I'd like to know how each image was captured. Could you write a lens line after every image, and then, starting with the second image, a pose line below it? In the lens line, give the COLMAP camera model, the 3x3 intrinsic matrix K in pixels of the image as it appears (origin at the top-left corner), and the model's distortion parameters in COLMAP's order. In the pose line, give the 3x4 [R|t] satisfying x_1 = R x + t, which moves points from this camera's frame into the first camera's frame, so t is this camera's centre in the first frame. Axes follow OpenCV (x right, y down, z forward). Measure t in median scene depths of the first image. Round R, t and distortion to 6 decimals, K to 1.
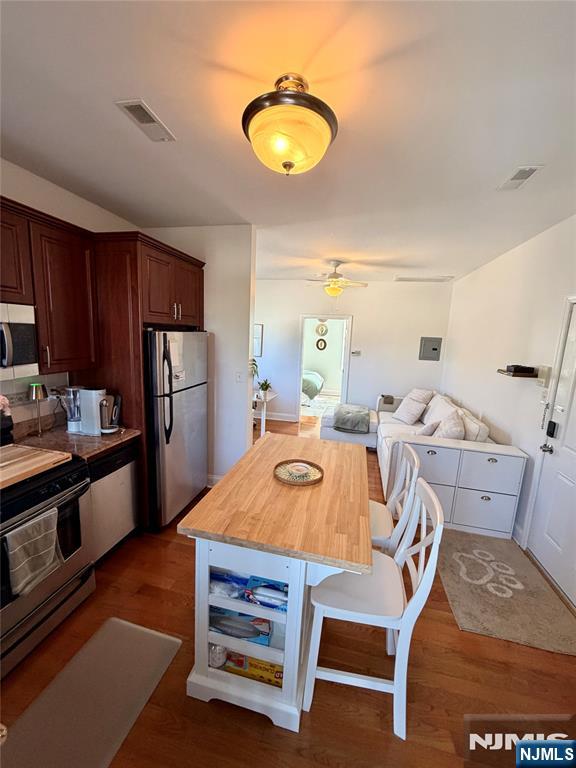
lens RADIAL K [[308.4, 0, 288.0], [0, 308.4, 384.0], [0, 0, 1]] dist [0.000016, -0.000019]
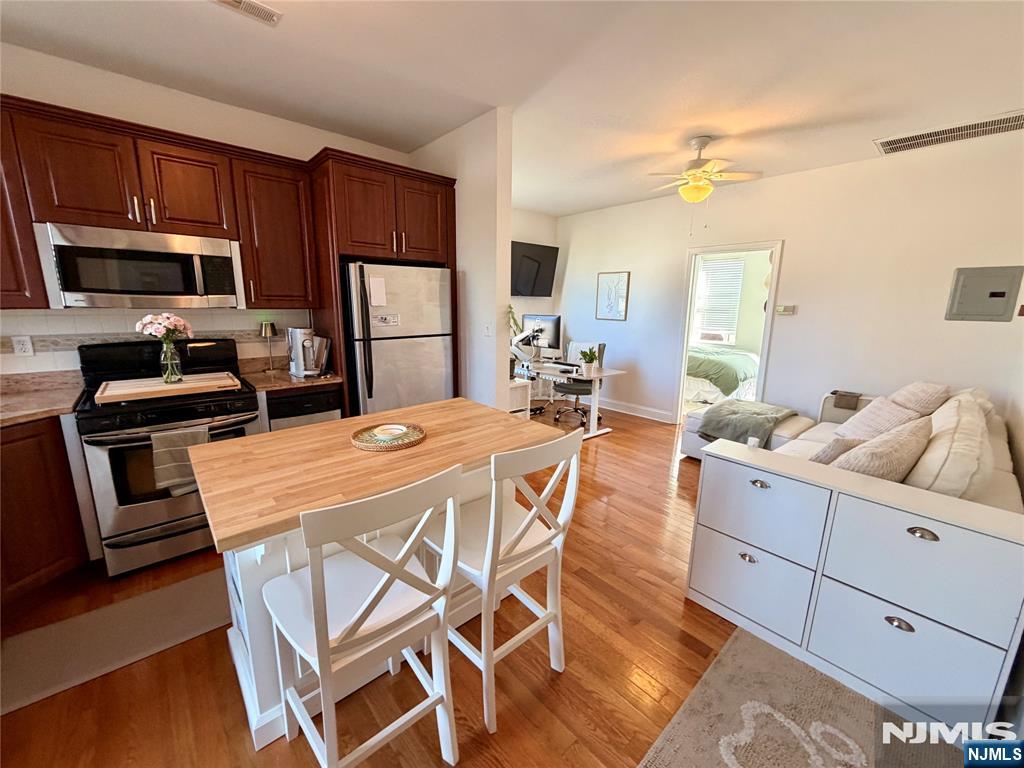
lens RADIAL K [[411.2, 0, 508.4], [0, 411.2, 387.7], [0, 0, 1]] dist [0.000016, -0.000019]
pose [[0.808981, 0.085004, -0.581657, 0.645975], [-0.071657, 0.996370, 0.045948, 0.094433], [0.583452, 0.004509, 0.812135, 0.332764]]
